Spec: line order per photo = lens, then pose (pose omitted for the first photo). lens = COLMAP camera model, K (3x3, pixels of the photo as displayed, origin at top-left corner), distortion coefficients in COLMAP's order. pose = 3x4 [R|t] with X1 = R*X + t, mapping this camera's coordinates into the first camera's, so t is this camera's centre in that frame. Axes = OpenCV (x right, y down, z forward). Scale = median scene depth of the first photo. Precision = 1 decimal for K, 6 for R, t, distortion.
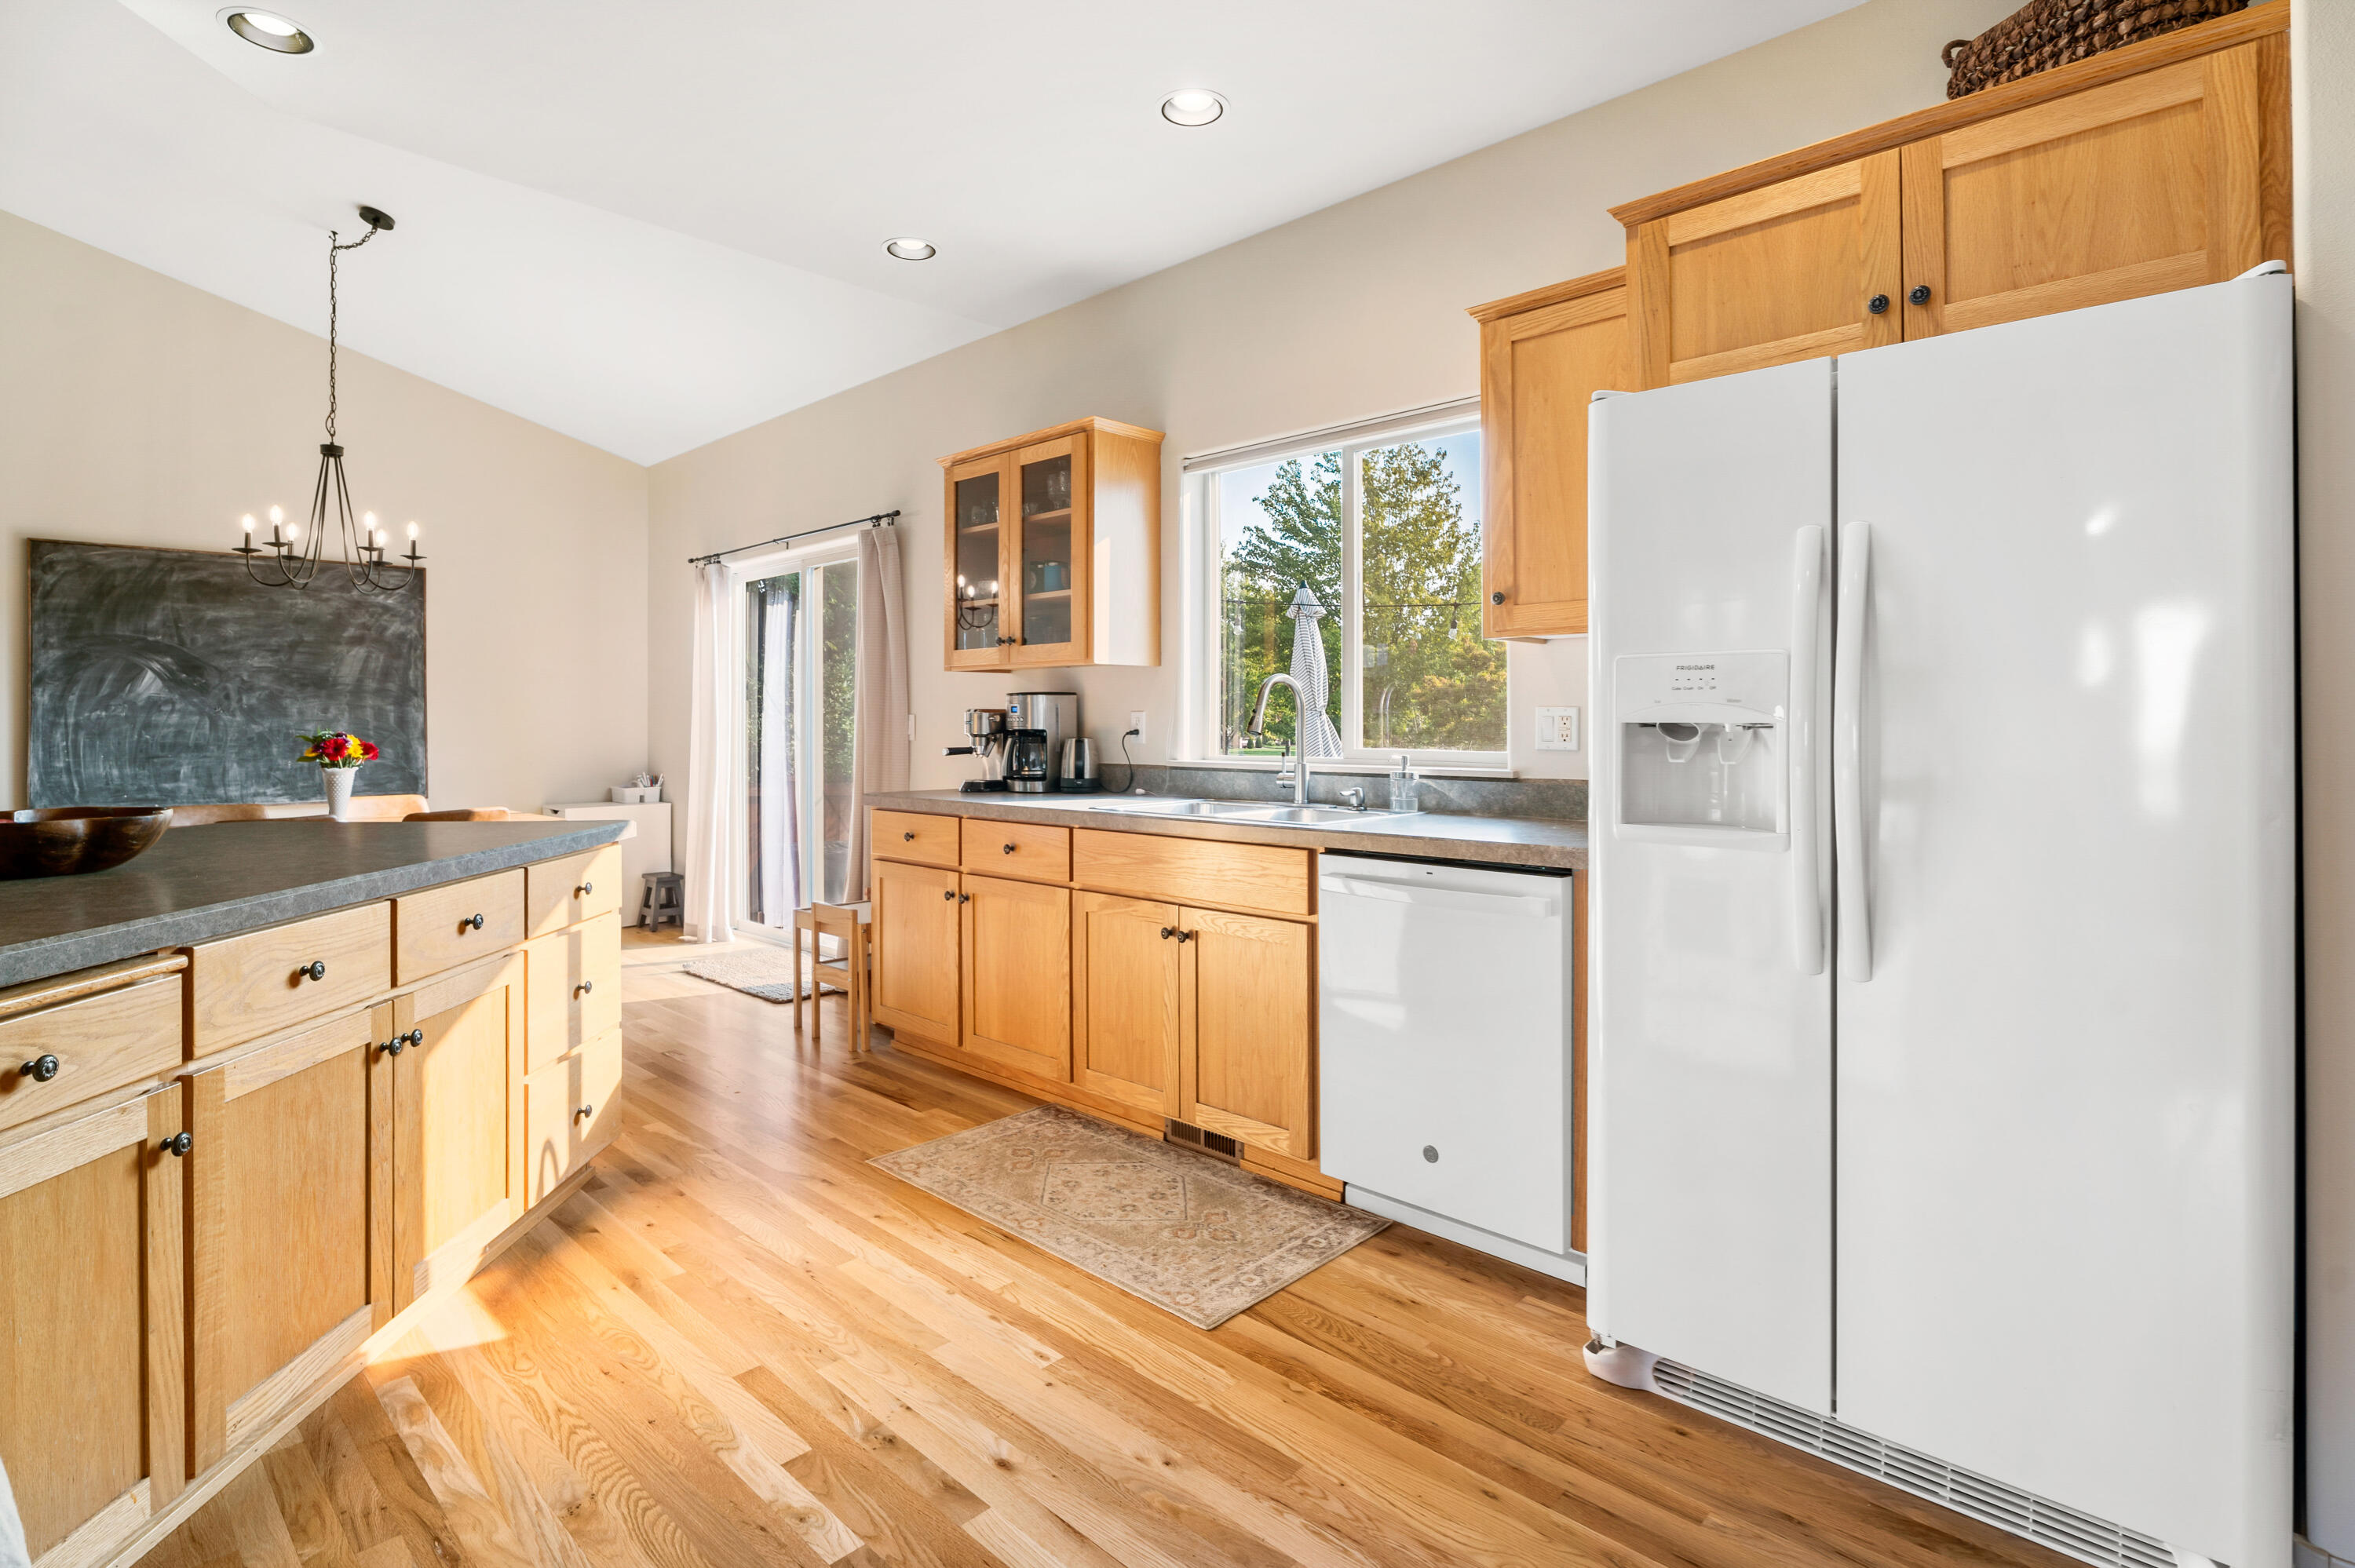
lens RADIAL K [[1146.8, 0, 1176.0], [0, 1146.8, 716.5], [0, 0, 1]] dist [-0.001659, -0.000645]
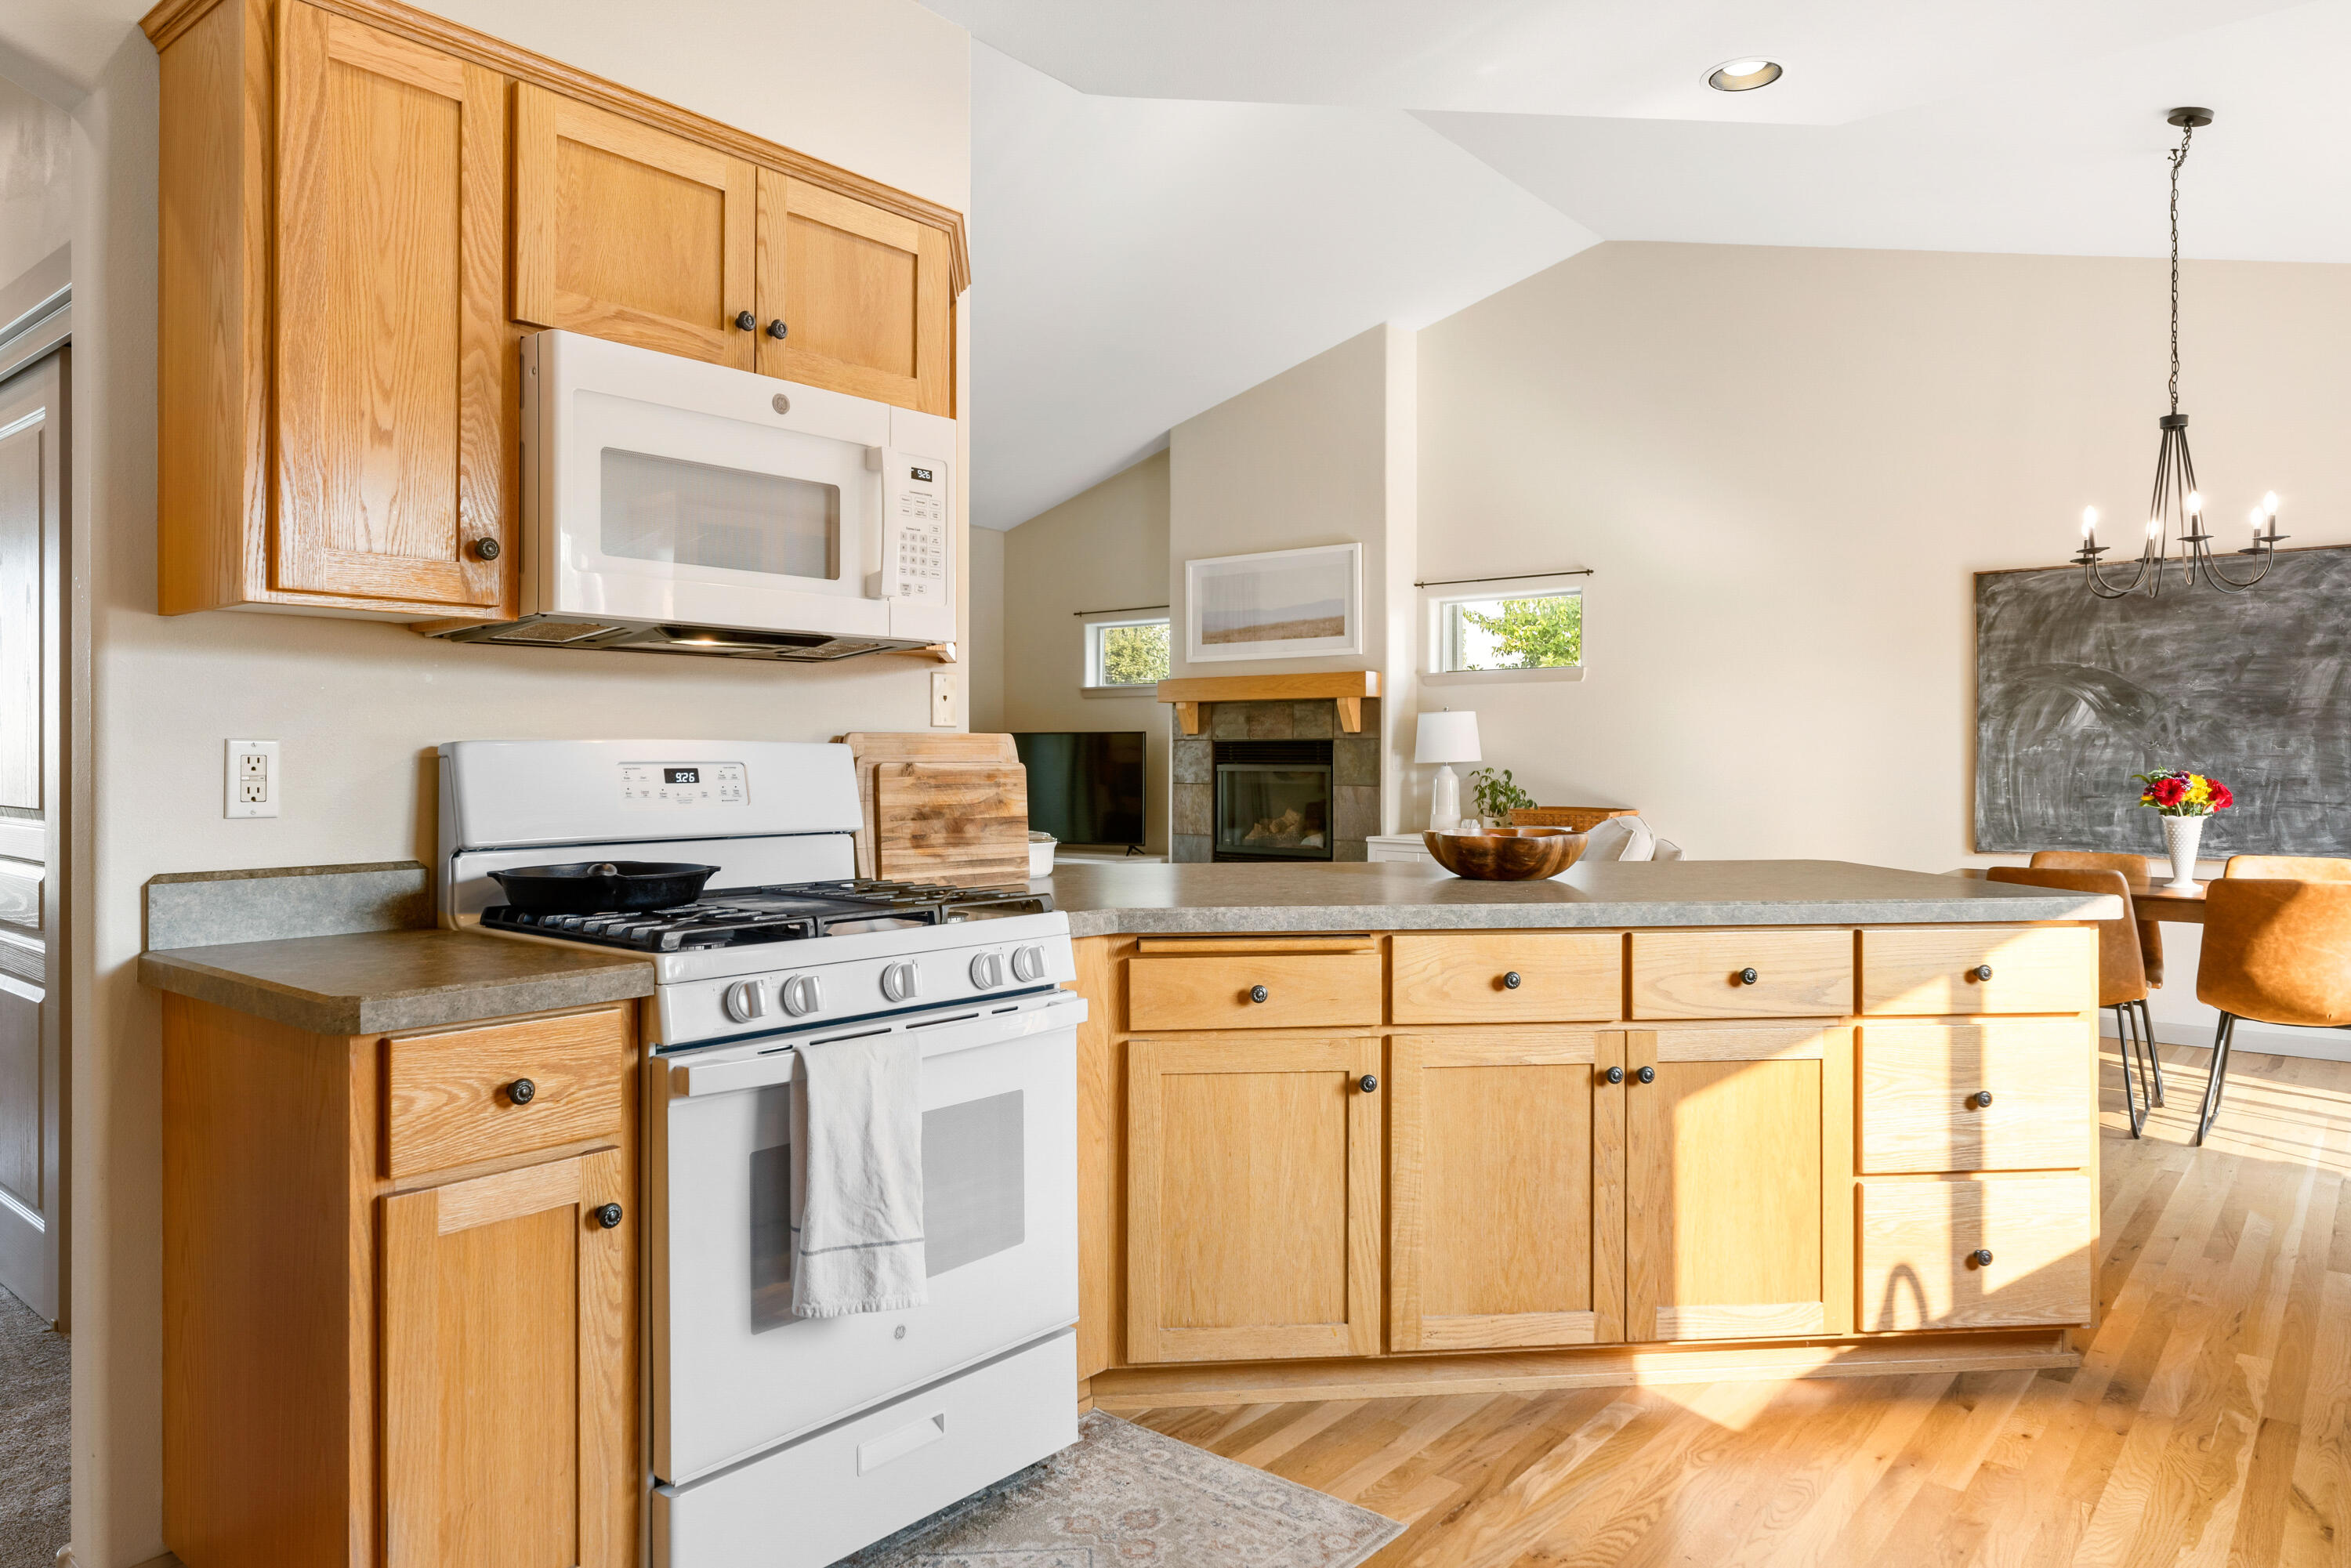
lens RADIAL K [[1518.9, 0, 1172.2], [0, 1518.9, 759.4], [0, 0, 1]] dist [0.003445, 0.001851]
pose [[0.078684, 0.003975, -0.996892, 0.250303], [0.002796, 0.999987, 0.004208, -0.001033], [0.996896, -0.003118, 0.078672, 0.191975]]
